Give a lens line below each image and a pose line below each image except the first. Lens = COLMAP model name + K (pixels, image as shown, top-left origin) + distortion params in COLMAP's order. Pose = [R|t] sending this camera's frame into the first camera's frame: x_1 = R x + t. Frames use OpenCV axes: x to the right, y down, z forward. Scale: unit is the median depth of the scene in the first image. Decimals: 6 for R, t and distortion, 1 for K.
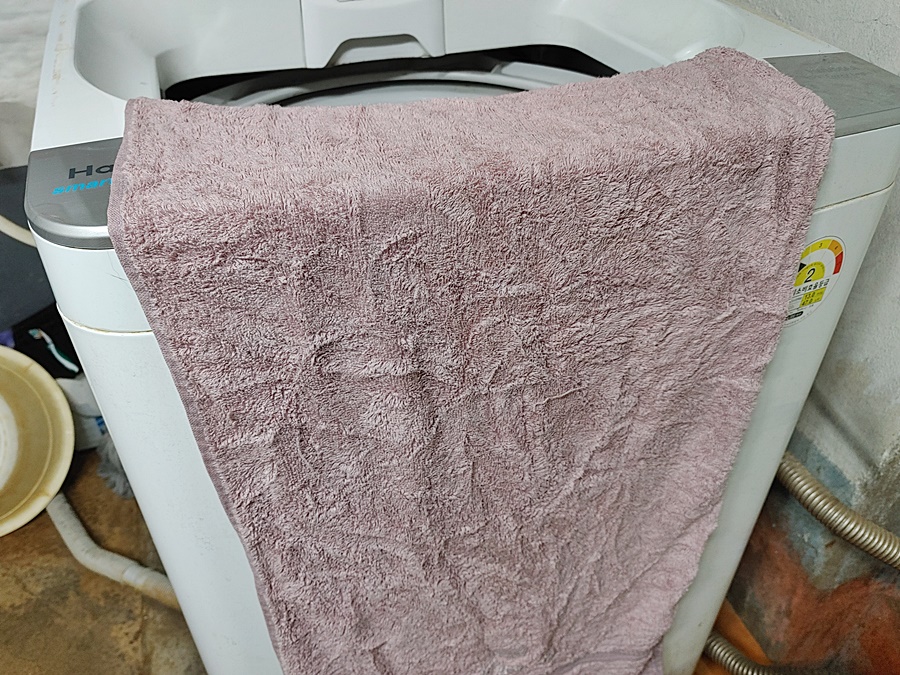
lens RADIAL K [[649.5, 0, 373.7], [0, 649.5, 270.3], [0, 0, 1]] dist [0.172102, -0.153468]
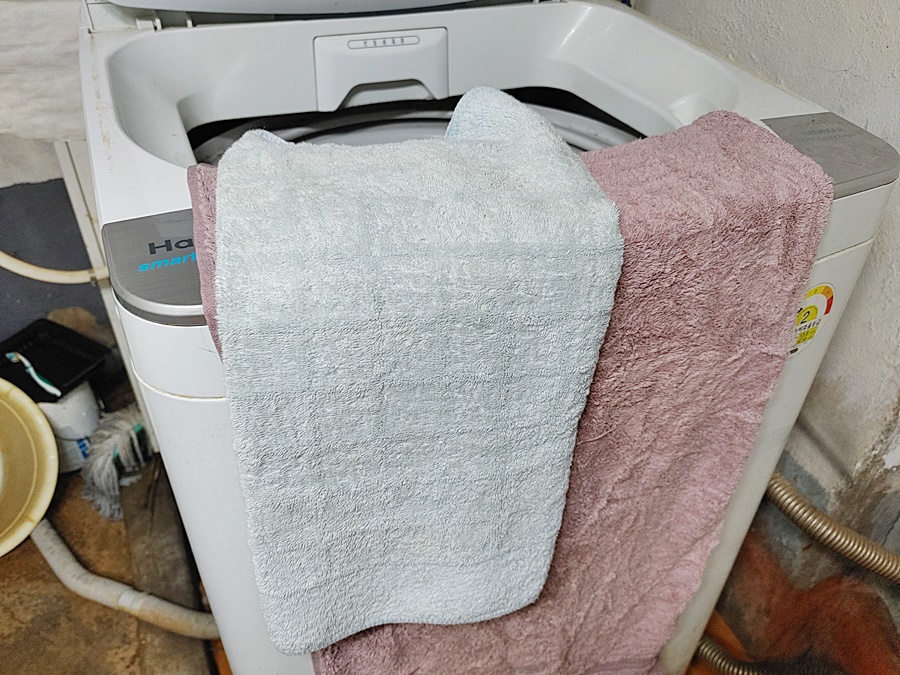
lens RADIAL K [[649.5, 0, 373.7], [0, 649.5, 270.3], [0, 0, 1]] dist [0.172102, -0.153468]
pose [[0.998082, -0.015849, 0.059842, -0.103678], [0.015914, 0.999873, -0.000607, -0.067228], [-0.059824, 0.001558, 0.998208, -0.050400]]
